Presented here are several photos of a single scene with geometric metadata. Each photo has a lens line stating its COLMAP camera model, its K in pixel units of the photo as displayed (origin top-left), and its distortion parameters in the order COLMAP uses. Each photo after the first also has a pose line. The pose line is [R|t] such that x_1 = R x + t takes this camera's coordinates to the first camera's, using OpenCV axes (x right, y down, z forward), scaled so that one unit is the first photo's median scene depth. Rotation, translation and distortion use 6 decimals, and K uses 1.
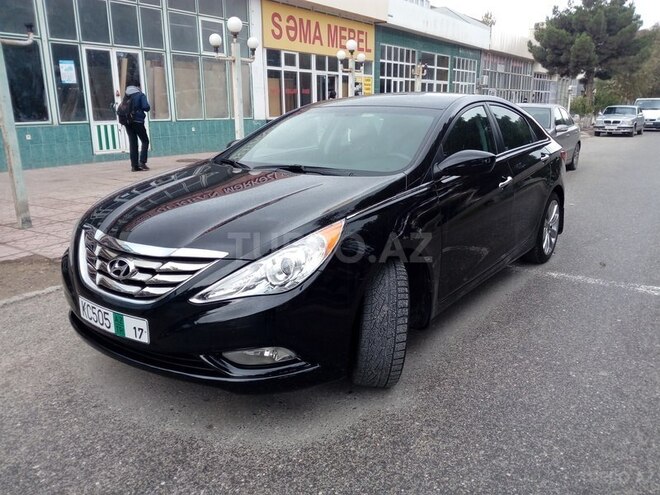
lens RADIAL K [[536.5, 0, 337.0], [0, 536.5, 246.9], [0, 0, 1]] dist [0.074265, -0.127155]
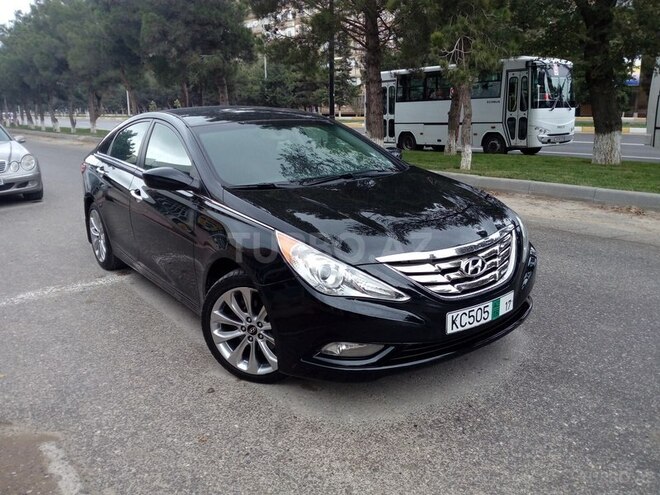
lens RADIAL K [[536.5, 0, 337.0], [0, 536.5, 246.9], [0, 0, 1]] dist [0.074265, -0.127155]
pose [[0.309812, -0.256277, 0.915608, -0.100462], [0.264176, 0.948274, 0.176032, -0.018350], [-0.913361, 0.187345, 0.361489, 0.056002]]
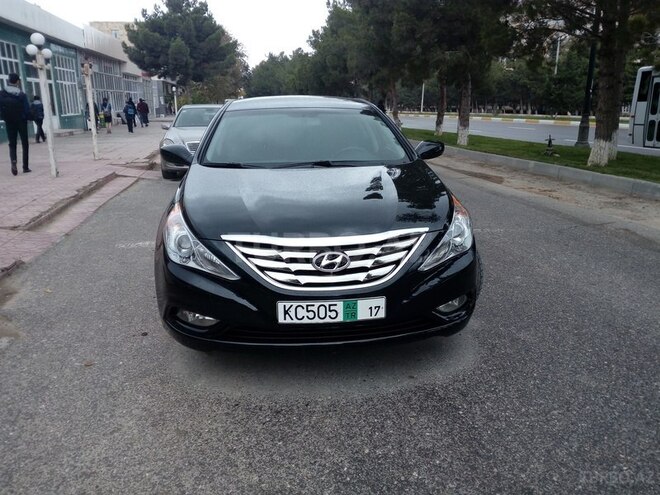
lens RADIAL K [[536.5, 0, 337.0], [0, 536.5, 246.9], [0, 0, 1]] dist [0.074265, -0.127155]
pose [[0.743167, -0.178505, 0.644856, -0.070927], [0.179100, 0.981659, 0.065333, -0.003768], [-0.644691, 0.066940, 0.761507, 0.011991]]
